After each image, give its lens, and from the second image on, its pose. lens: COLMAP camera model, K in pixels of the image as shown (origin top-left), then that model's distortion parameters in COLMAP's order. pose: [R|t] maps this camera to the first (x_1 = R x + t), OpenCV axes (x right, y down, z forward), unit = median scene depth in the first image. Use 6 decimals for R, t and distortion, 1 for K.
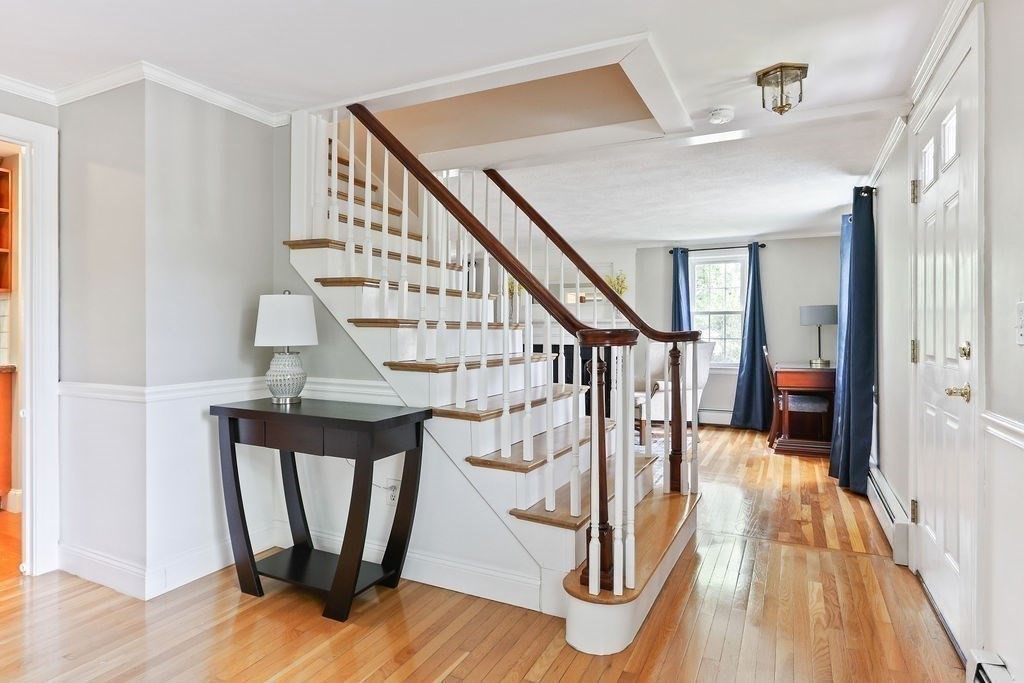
lens RADIAL K [[573.5, 0, 510.7], [0, 573.5, 336.6], [0, 0, 1]] dist [-0.000747, -0.000009]
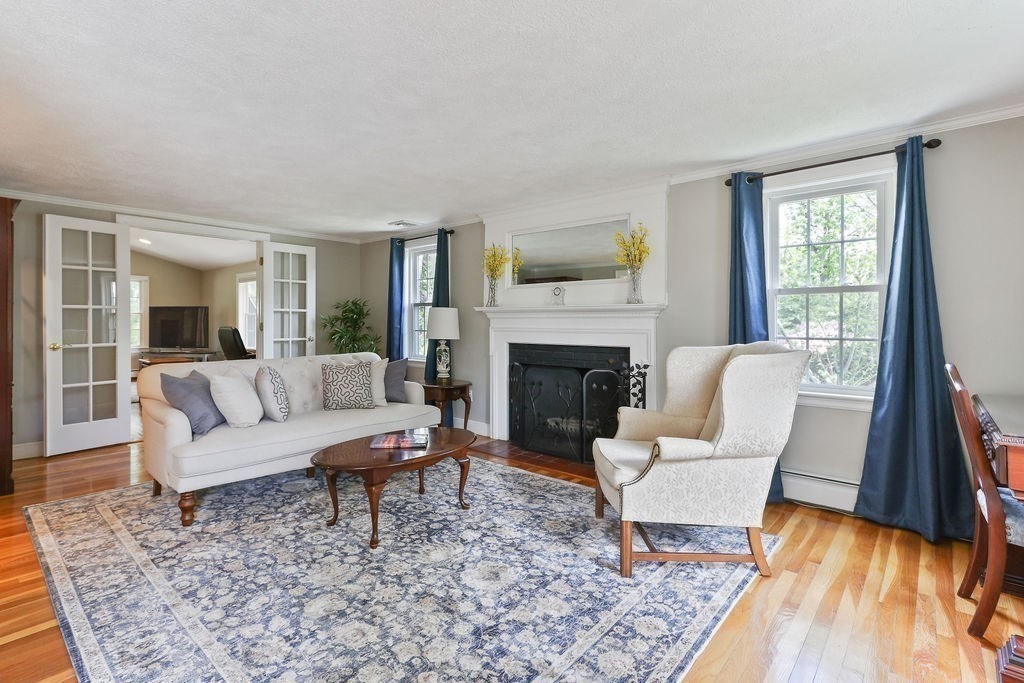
lens RADIAL K [[482.5, 0, 500.2], [0, 482.5, 323.2], [0, 0, 1]] dist [0.015604, 0.000192]
pose [[0.961369, -0.003492, -0.275241, 0.204520], [0.003111, 0.999994, -0.001822, -0.011202], [0.275246, 0.000895, 0.961374, 0.508007]]
